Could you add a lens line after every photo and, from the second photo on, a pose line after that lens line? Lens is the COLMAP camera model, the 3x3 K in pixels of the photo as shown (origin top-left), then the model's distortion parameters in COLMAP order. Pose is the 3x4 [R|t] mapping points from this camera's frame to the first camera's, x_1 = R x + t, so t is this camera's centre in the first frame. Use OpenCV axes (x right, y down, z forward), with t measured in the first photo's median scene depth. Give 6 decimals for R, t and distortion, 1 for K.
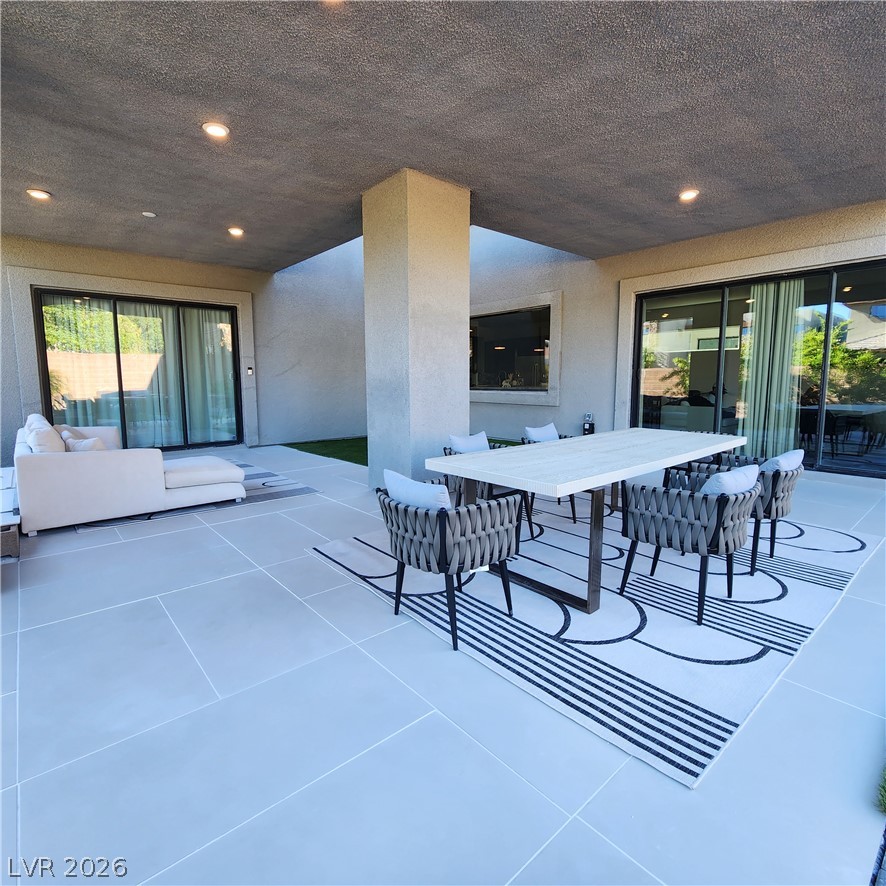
lens RADIAL K [[480.5, 0, 441.4], [0, 480.5, 435.7], [0, 0, 1]] dist [0.012675, -0.010465]
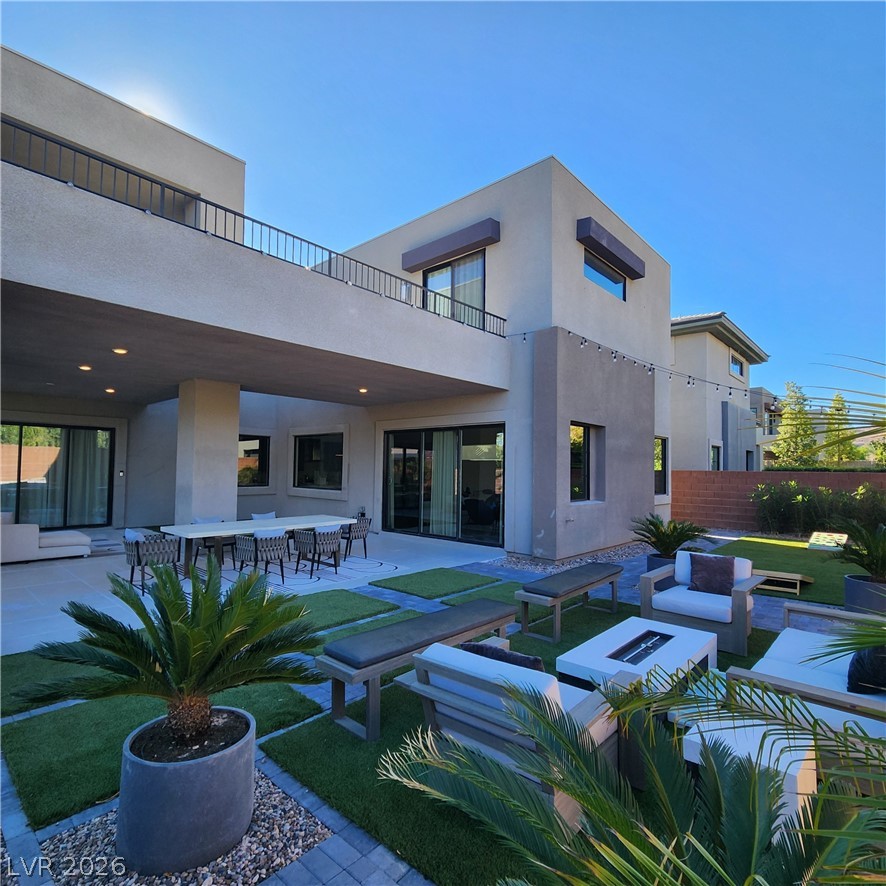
lens RADIAL K [[495.4, 0, 444.2], [0, 495.4, 453.5], [0, 0, 1]] dist [0.000980, -0.002381]
pose [[0.992067, 0.022908, 0.123603, 0.523591], [-0.004431, 0.989017, -0.147736, 0.024596], [-0.125630, 0.146017, 0.981273, -0.795407]]
